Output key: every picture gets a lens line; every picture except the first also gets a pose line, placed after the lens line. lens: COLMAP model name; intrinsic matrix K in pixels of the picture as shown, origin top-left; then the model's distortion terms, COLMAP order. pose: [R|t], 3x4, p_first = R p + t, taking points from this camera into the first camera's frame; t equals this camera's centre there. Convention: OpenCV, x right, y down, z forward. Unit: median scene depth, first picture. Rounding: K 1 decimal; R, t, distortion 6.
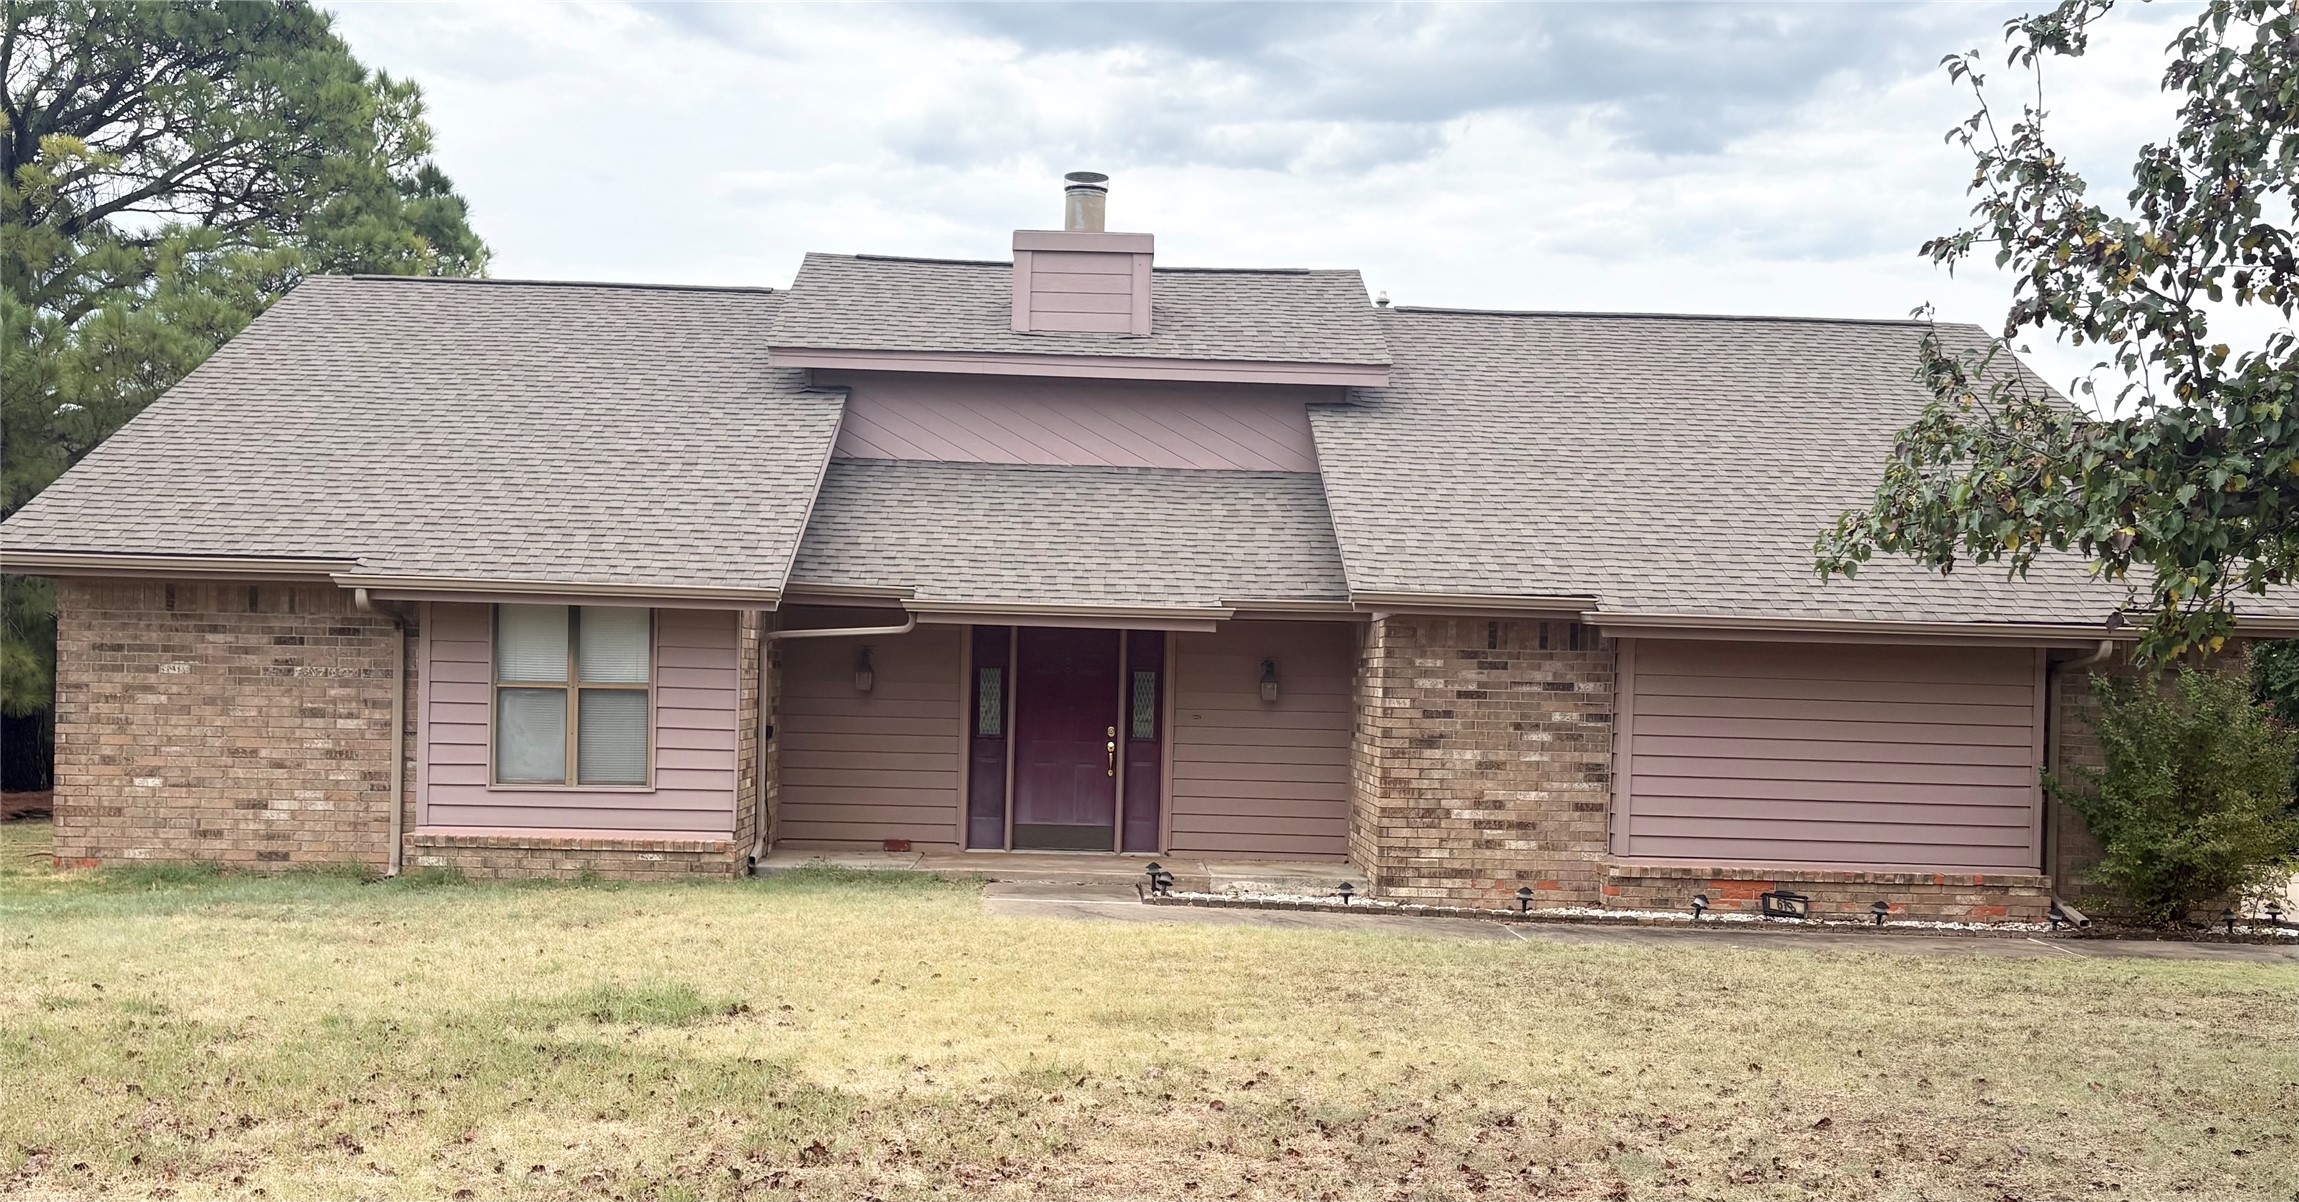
lens RADIAL K [[1958.8, 0, 1146.2], [0, 1958.8, 687.3], [0, 0, 1]] dist [0.013825, 0.015454]
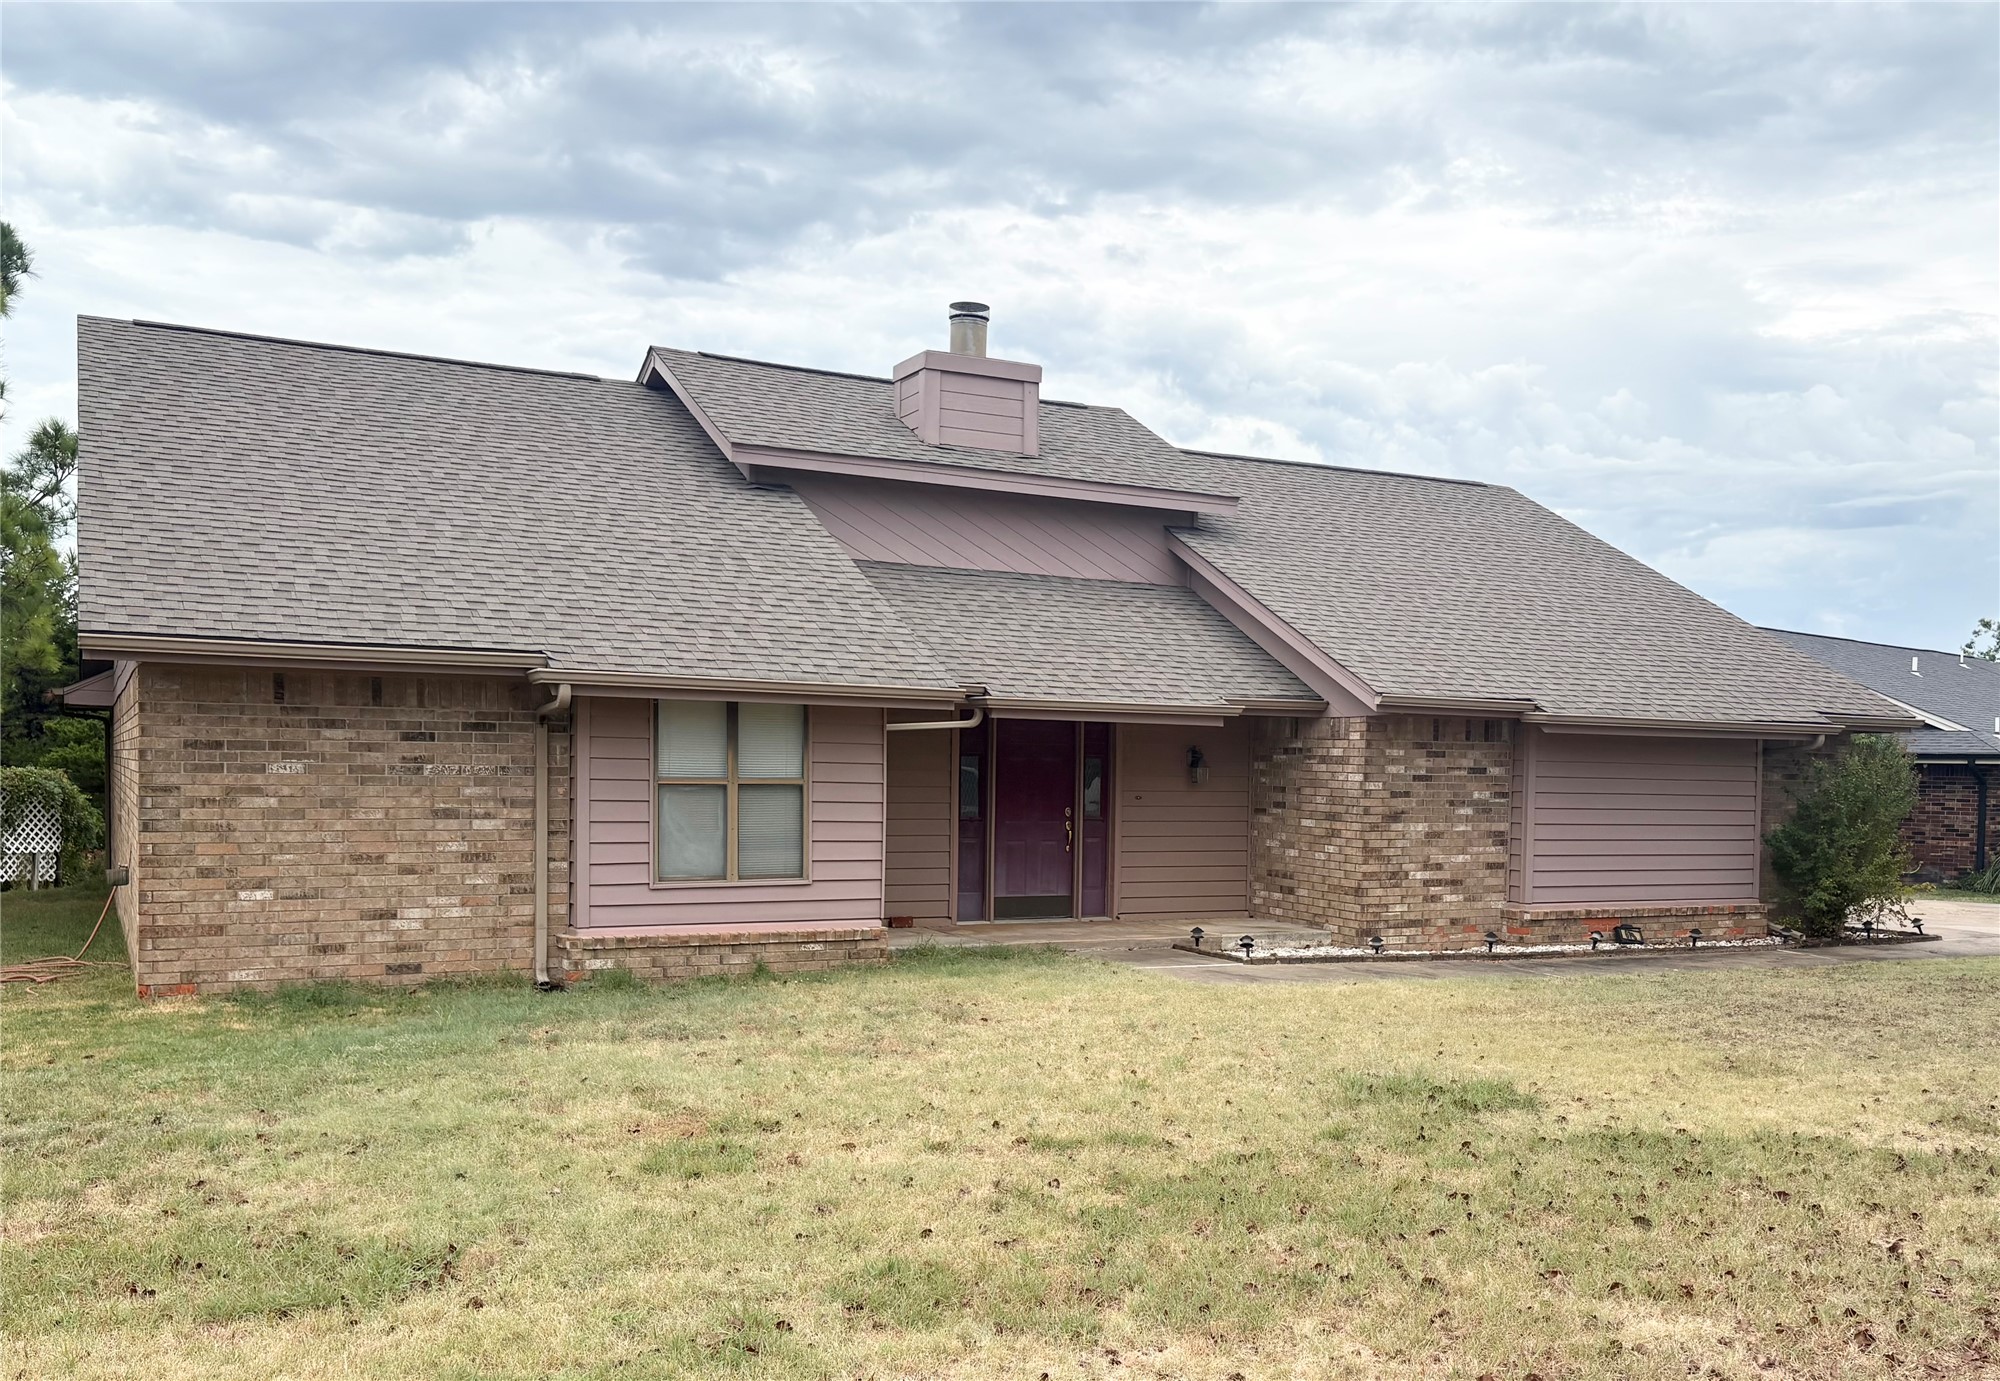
lens RADIAL K [[1721.8, 0, 1017.4], [0, 1721.8, 809.3], [0, 0, 1]] dist [0.039226, -0.027485]
pose [[0.895691, -0.021014, 0.444180, -0.546132], [0.004426, 0.999255, 0.038348, -0.019534], [-0.444655, -0.032382, 0.895117, 0.141854]]
